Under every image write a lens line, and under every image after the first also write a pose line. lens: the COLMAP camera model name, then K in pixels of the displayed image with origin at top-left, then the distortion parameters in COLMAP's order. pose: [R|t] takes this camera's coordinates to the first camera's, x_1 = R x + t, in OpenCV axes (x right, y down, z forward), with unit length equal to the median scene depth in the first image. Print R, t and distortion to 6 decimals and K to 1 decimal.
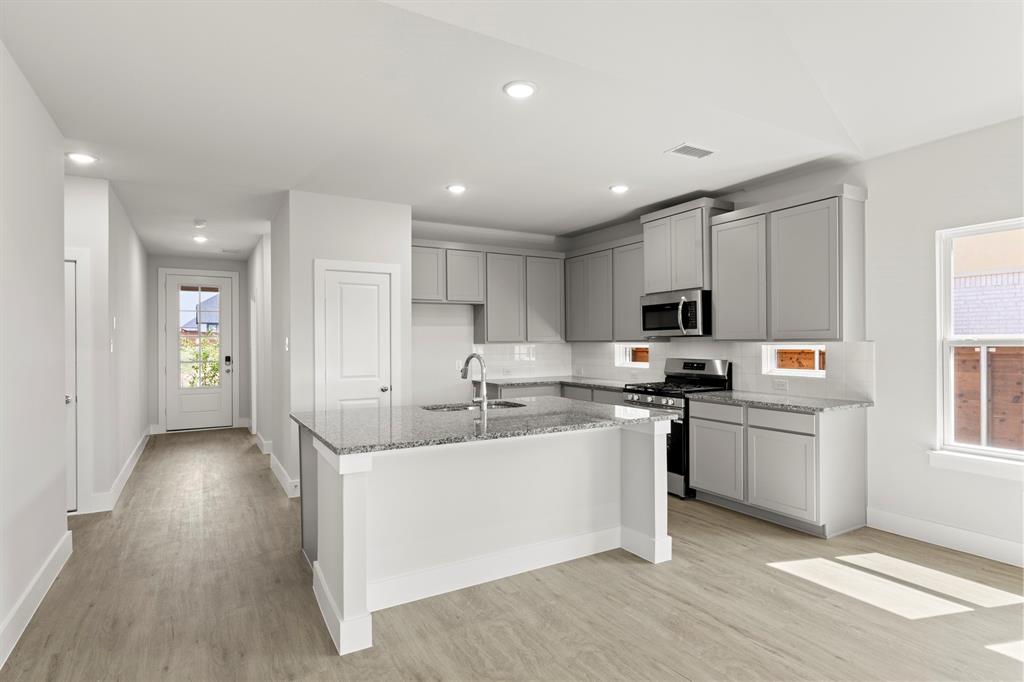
lens RADIAL K [[537.5, 0, 533.7], [0, 537.5, 339.4], [0, 0, 1]] dist [0.001545, -0.000039]
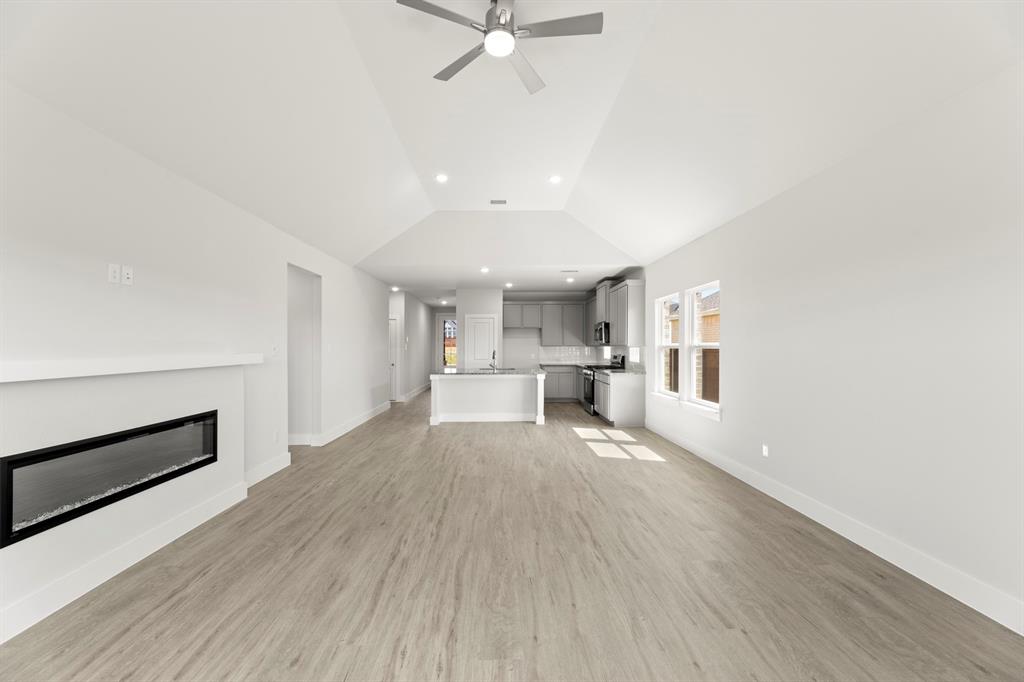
lens RADIAL K [[412.2, 0, 512.0], [0, 412.2, 341.0], [0, 0, 1]] dist [0.000557, 0.000133]
pose [[0.868560, -0.003494, -0.495572, 0.822341], [0.002083, 0.999992, -0.003400, -0.011115], [0.495580, 0.001921, 0.868560, -0.662161]]
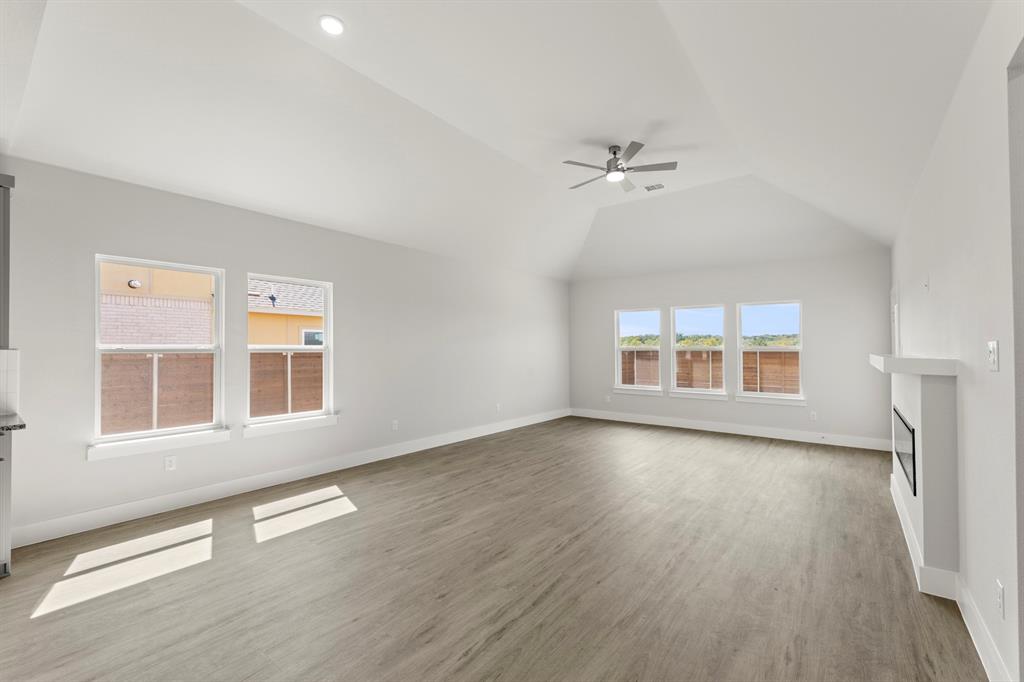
lens RADIAL K [[435.5, 0, 495.8], [0, 435.5, 343.5], [0, 0, 1]] dist [0.001591, 0.000180]
pose [[-0.321195, 0.016782, 0.946865, -0.299413], [-0.004101, 0.999809, -0.019111, 0.003707], [-0.947004, -0.010022, -0.321064, 0.371928]]
